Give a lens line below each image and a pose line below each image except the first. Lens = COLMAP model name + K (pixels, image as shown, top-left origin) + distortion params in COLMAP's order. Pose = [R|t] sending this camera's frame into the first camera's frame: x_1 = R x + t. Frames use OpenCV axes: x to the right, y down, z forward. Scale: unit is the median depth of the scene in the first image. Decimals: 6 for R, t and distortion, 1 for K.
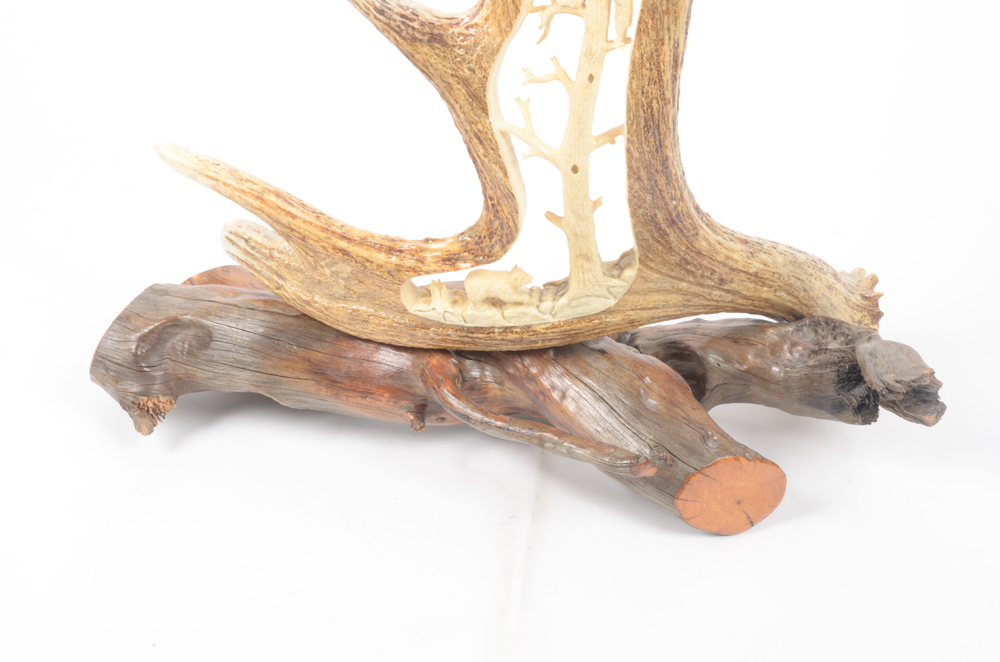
lens RADIAL K [[1847.6, 0, 502.0], [0, 1847.6, 328.3], [0, 0, 1]] dist [0.036849, 0.000000]
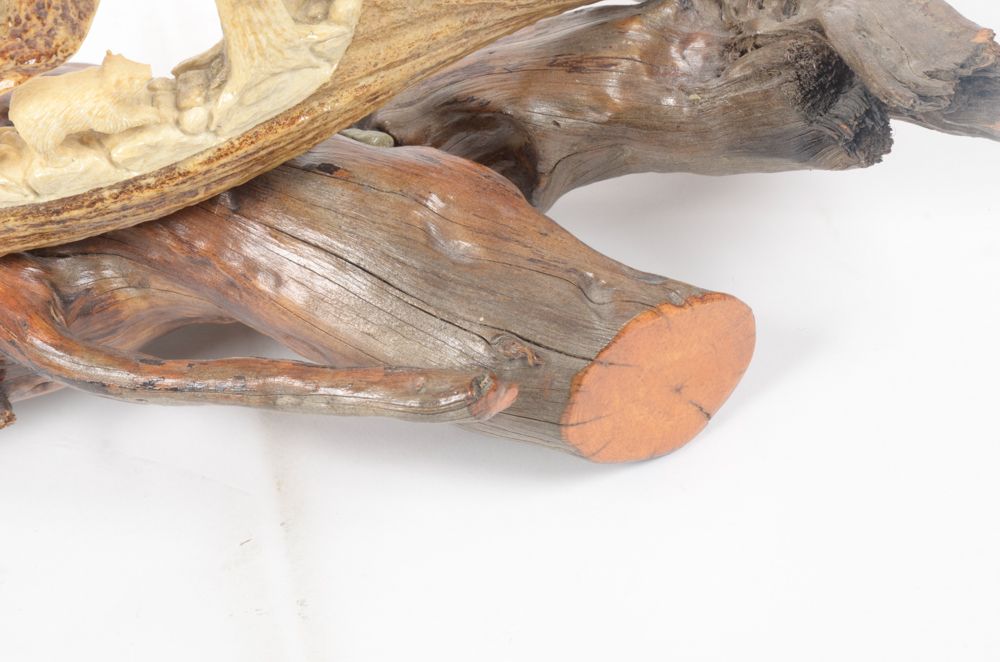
lens RADIAL K [[2651.5, 0, 496.7], [0, 2651.5, 335.3], [0, 0, 1]] dist [0.109810, 0.000000]
pose [[0.947393, -0.288633, 0.138339, -0.013018], [0.261282, 0.947055, 0.186599, -0.065576], [-0.184873, -0.140637, 0.972647, 0.313760]]
